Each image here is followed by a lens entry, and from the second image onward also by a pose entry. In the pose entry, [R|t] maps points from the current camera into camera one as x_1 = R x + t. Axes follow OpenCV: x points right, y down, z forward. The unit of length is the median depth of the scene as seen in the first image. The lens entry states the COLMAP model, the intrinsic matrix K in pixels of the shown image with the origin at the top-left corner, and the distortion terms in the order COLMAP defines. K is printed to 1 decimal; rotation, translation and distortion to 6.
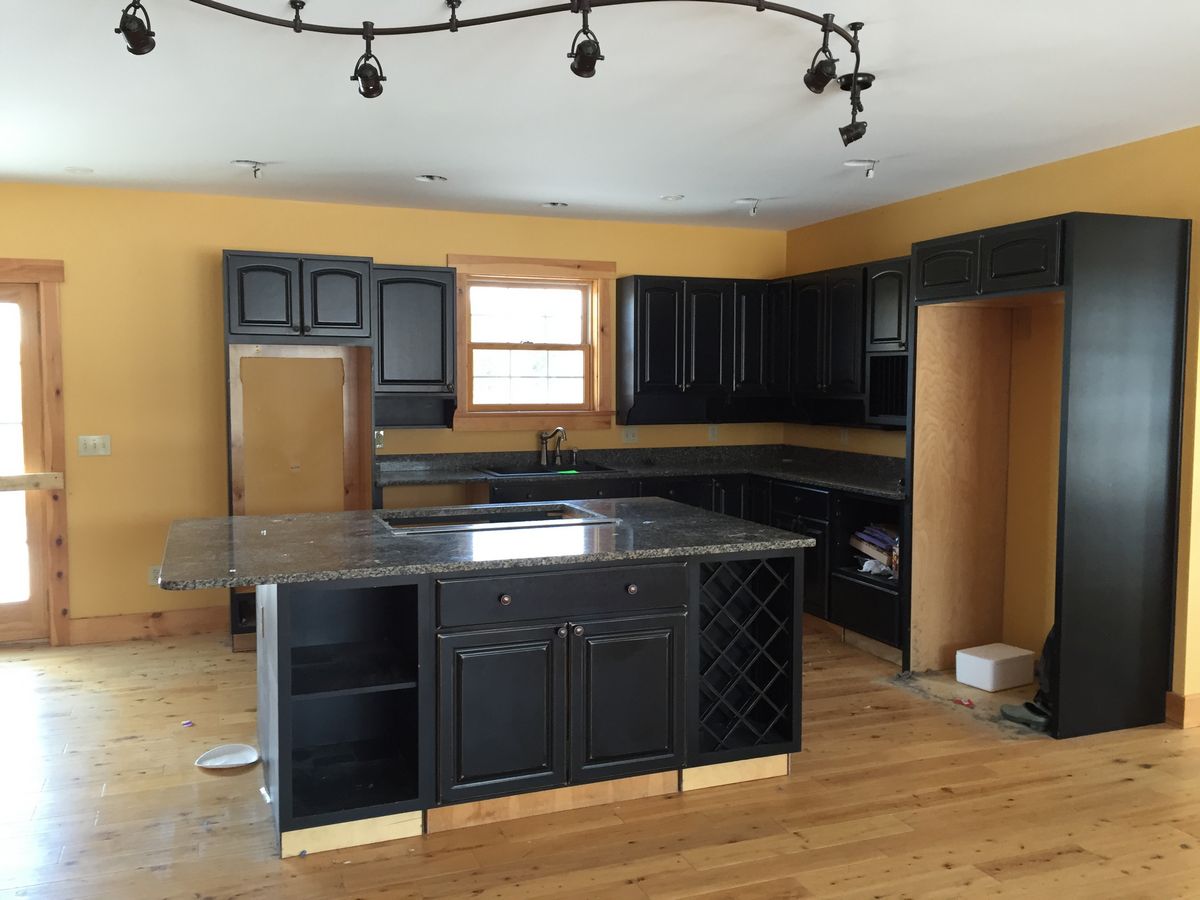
lens RADIAL K [[1014.1, 0, 599.8], [0, 1014.1, 444.9], [0, 0, 1]] dist [0.067685, -0.075378]
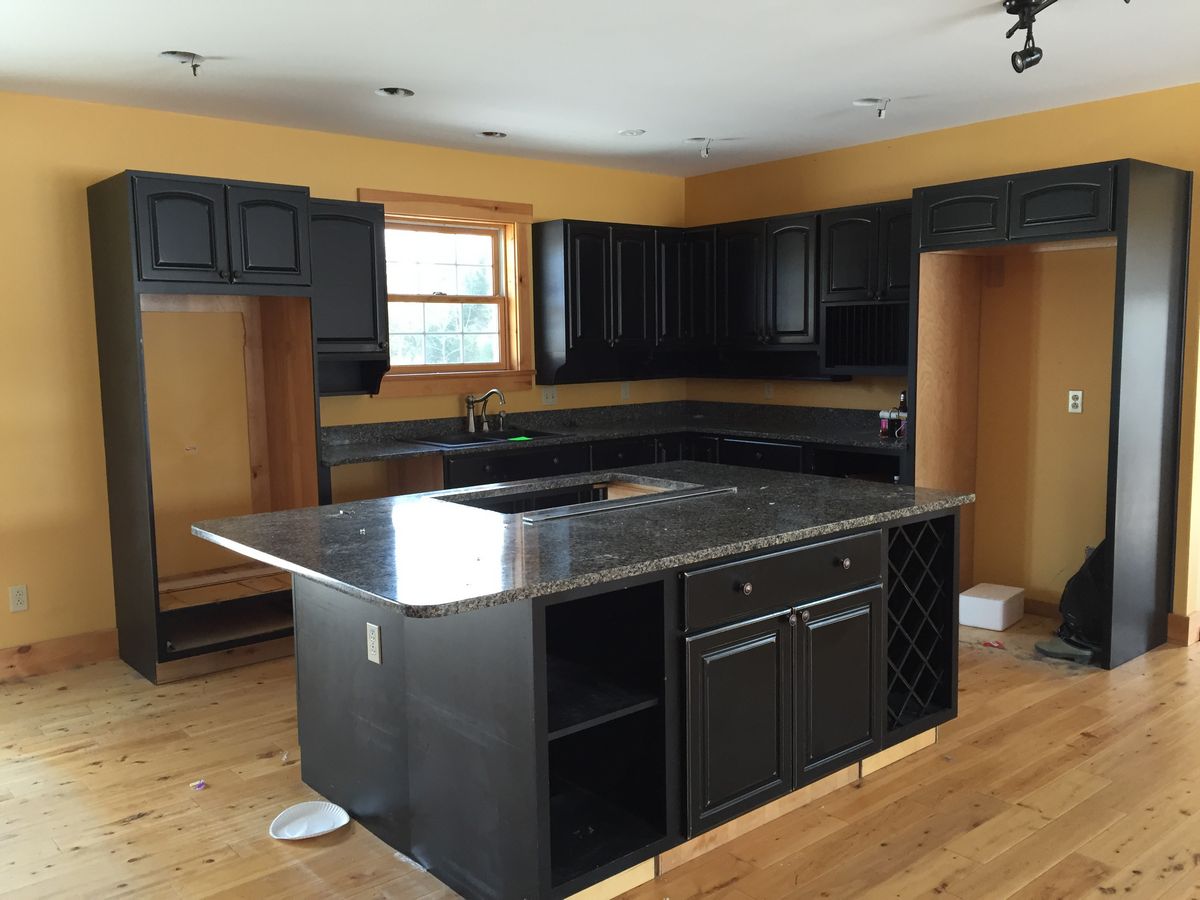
lens RADIAL K [[1014.1, 0, 596.9], [0, 1014.1, 447.0], [0, 0, 1]] dist [0.067685, -0.075378]
pose [[0.945135, -0.050140, 0.322809, -0.293271], [0.037010, 0.998224, 0.046689, -0.005906], [-0.324577, -0.032180, 0.945312, 0.149905]]
